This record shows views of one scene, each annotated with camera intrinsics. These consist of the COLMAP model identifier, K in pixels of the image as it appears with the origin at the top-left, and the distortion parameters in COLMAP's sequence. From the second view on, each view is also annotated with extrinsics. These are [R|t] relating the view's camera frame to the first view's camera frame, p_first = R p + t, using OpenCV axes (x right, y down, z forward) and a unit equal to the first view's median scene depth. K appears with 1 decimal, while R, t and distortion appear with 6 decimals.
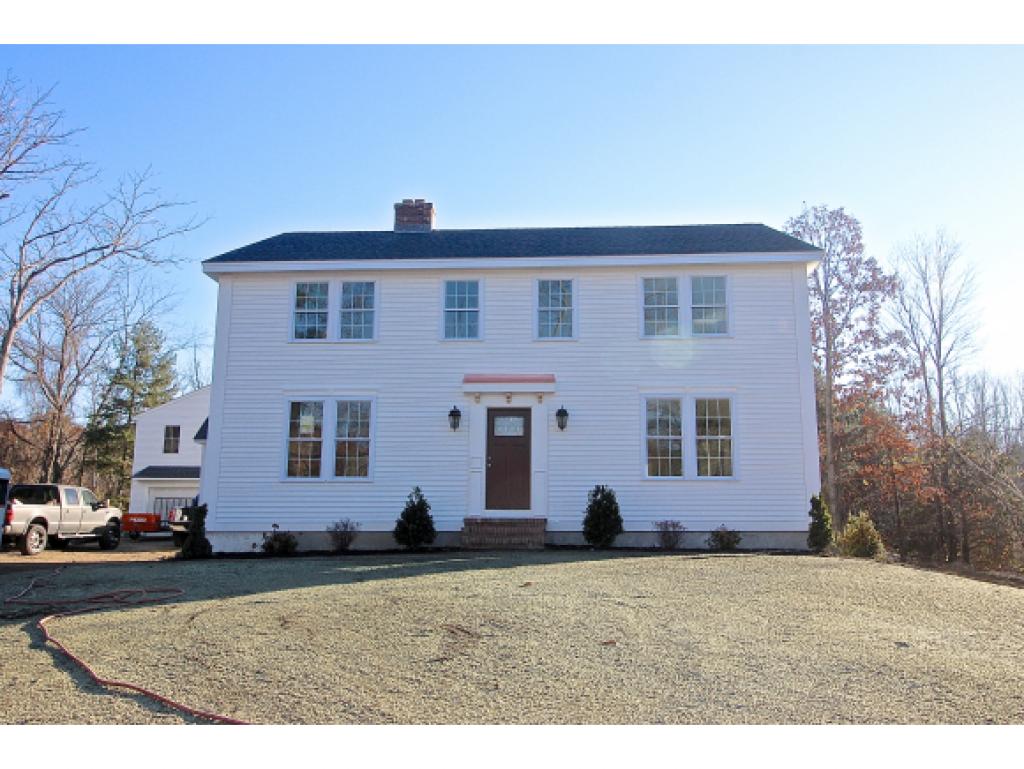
lens RADIAL K [[824.7, 0, 512.0], [0, 824.7, 384.5], [0, 0, 1]] dist [0.013351, 0.003623]
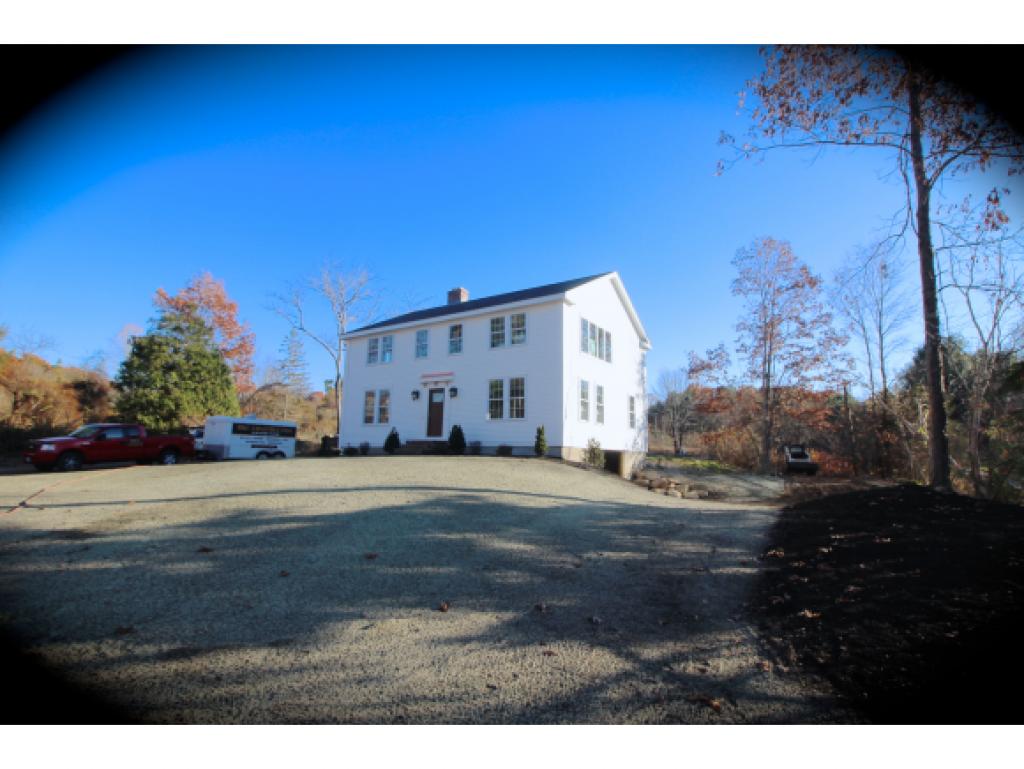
lens RADIAL K [[508.3, 0, 512.0], [0, 508.3, 384.5], [0, 0, 1]] dist [-0.001906, -0.000263]
pose [[0.868256, -0.062939, -0.492107, 0.808522], [0.091073, 0.995284, 0.033393, -0.008859], [0.487685, -0.073811, 0.869894, -0.042612]]
